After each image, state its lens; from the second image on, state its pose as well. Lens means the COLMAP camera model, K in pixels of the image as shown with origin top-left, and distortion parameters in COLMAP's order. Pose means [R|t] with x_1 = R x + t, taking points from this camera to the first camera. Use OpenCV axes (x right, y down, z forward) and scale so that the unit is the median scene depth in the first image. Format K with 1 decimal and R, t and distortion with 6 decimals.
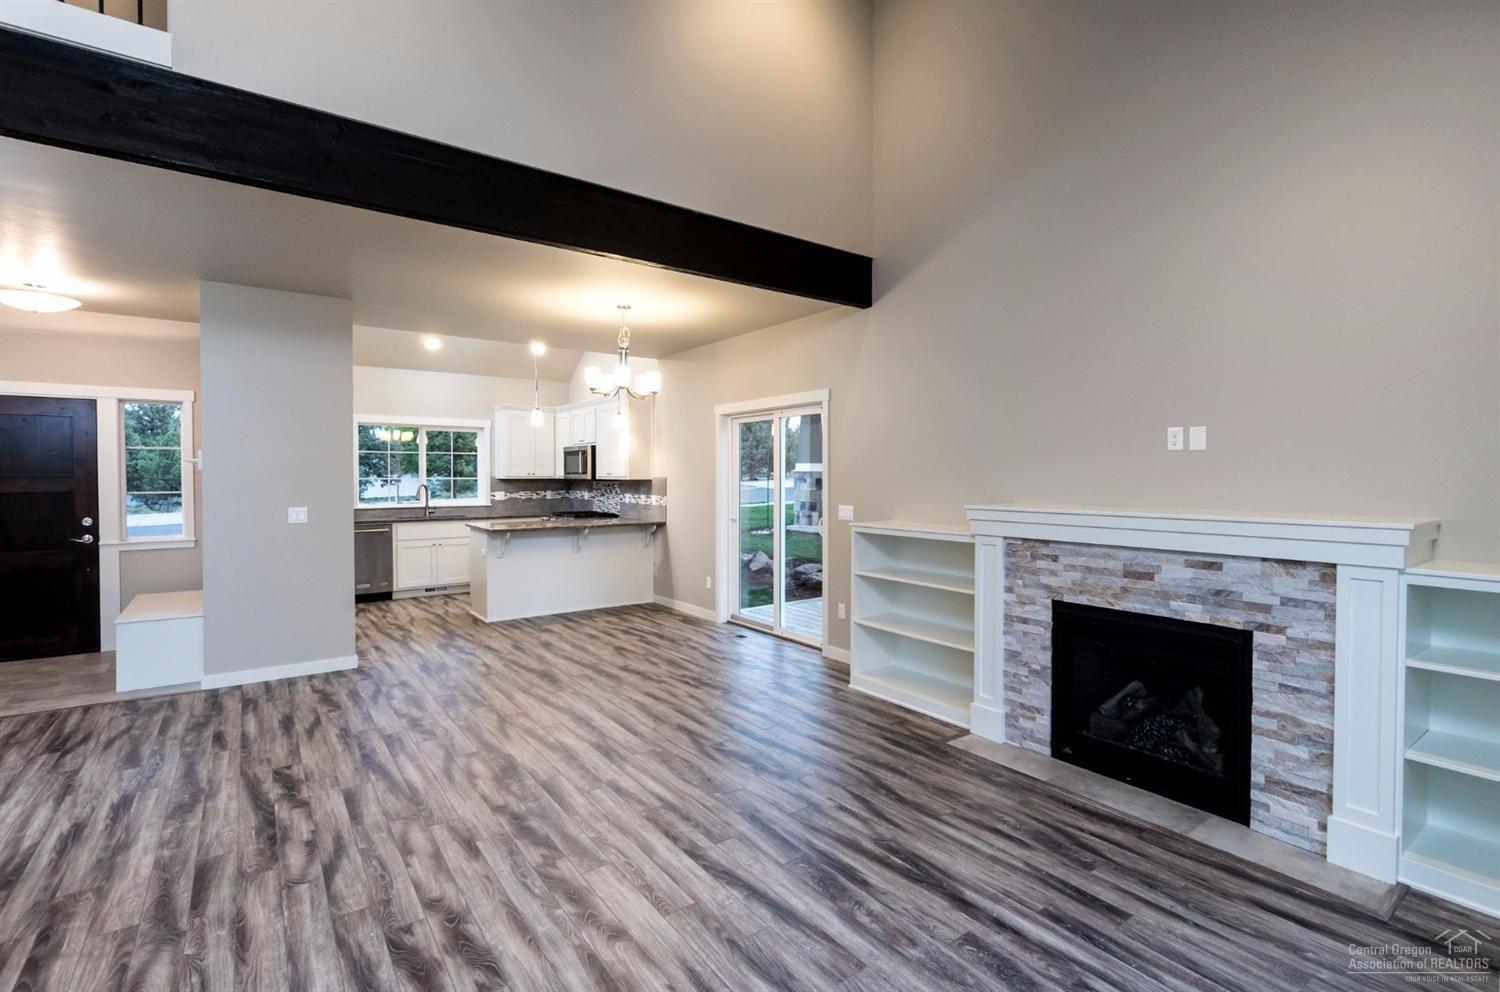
lens RADIAL K [[680.0, 0, 740.0], [0, 680.0, 478.8], [0, 0, 1]] dist [-0.000004, -0.000295]
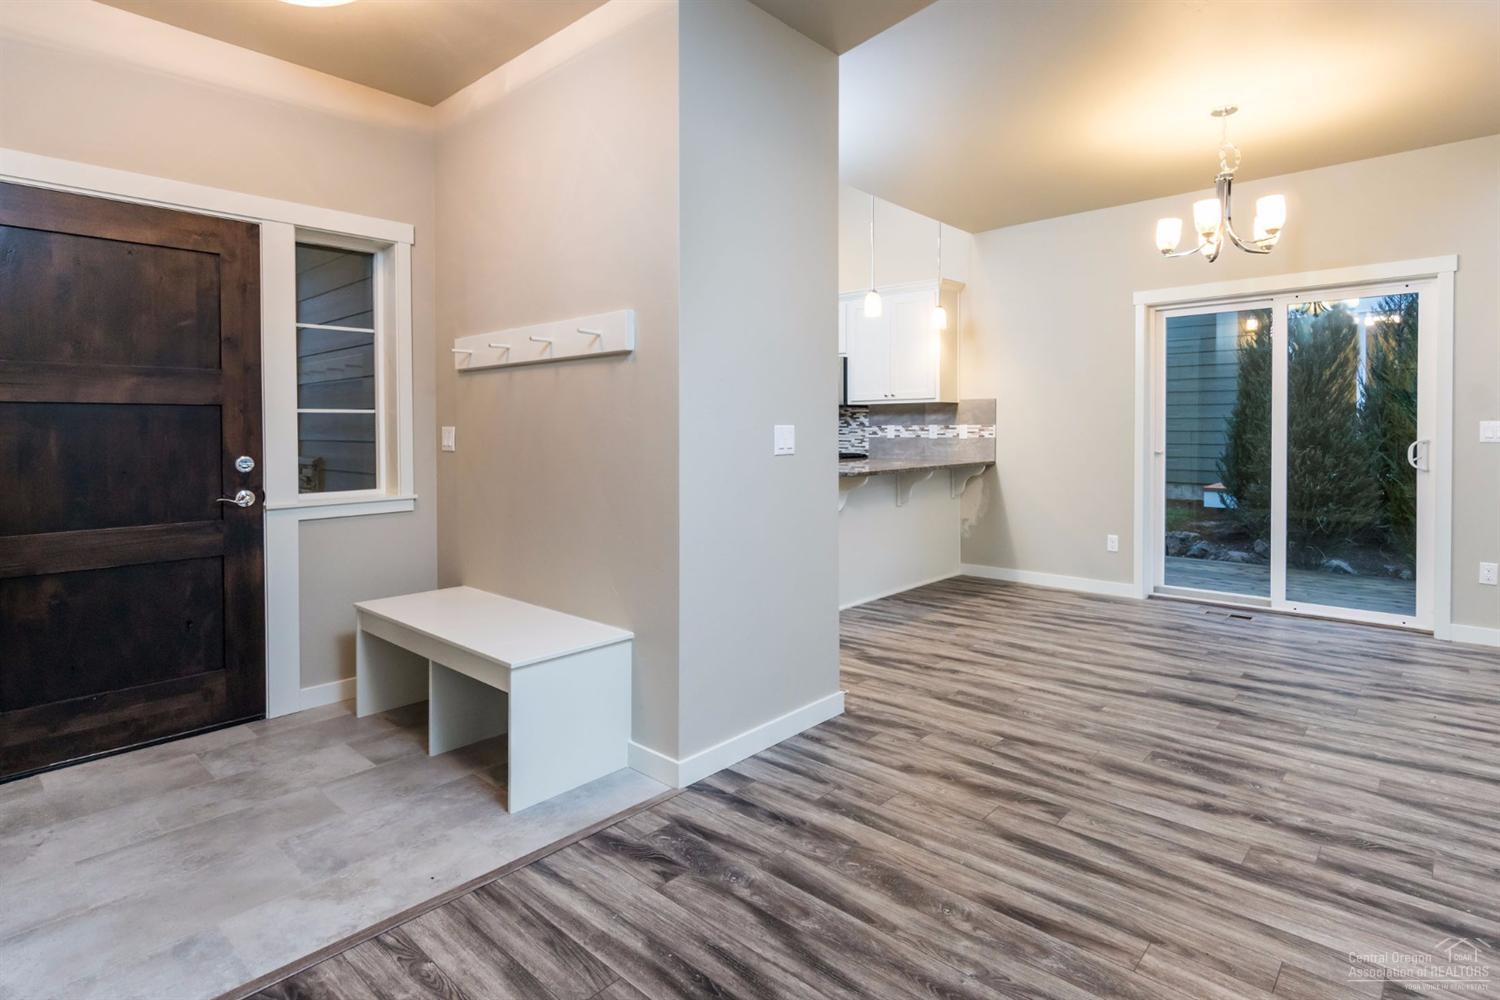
lens RADIAL K [[743.8, 0, 742.2], [0, 743.8, 459.4], [0, 0, 1]] dist [-0.014915, 0.000661]
pose [[0.981347, -0.013828, 0.191745, -1.205062], [0.006775, 0.999278, 0.037389, 0.071141], [-0.192124, -0.035393, 0.980732, 0.663784]]
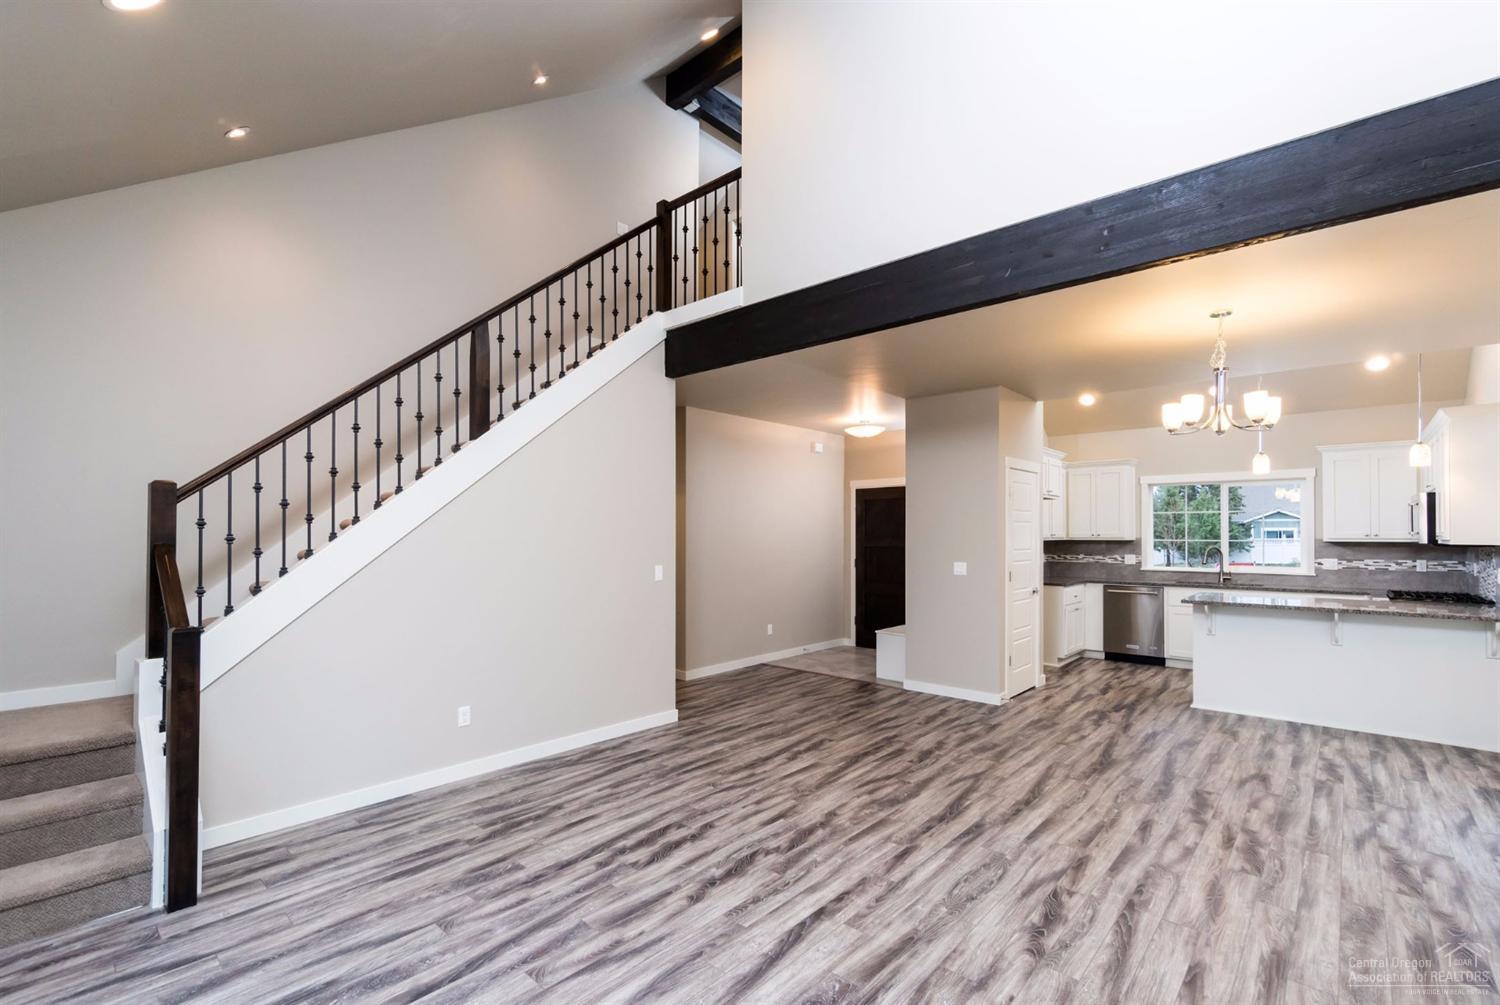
lens RADIAL K [[673.0, 0, 748.4], [0, 673.0, 533.5], [0, 0, 1]] dist [-0.007198, 0.000424]
pose [[0.214815, 0.001026, -0.976654, 0.707600], [-0.008260, 0.999966, -0.000766, -0.009409], [0.976620, 0.008231, 0.214816, 0.543178]]
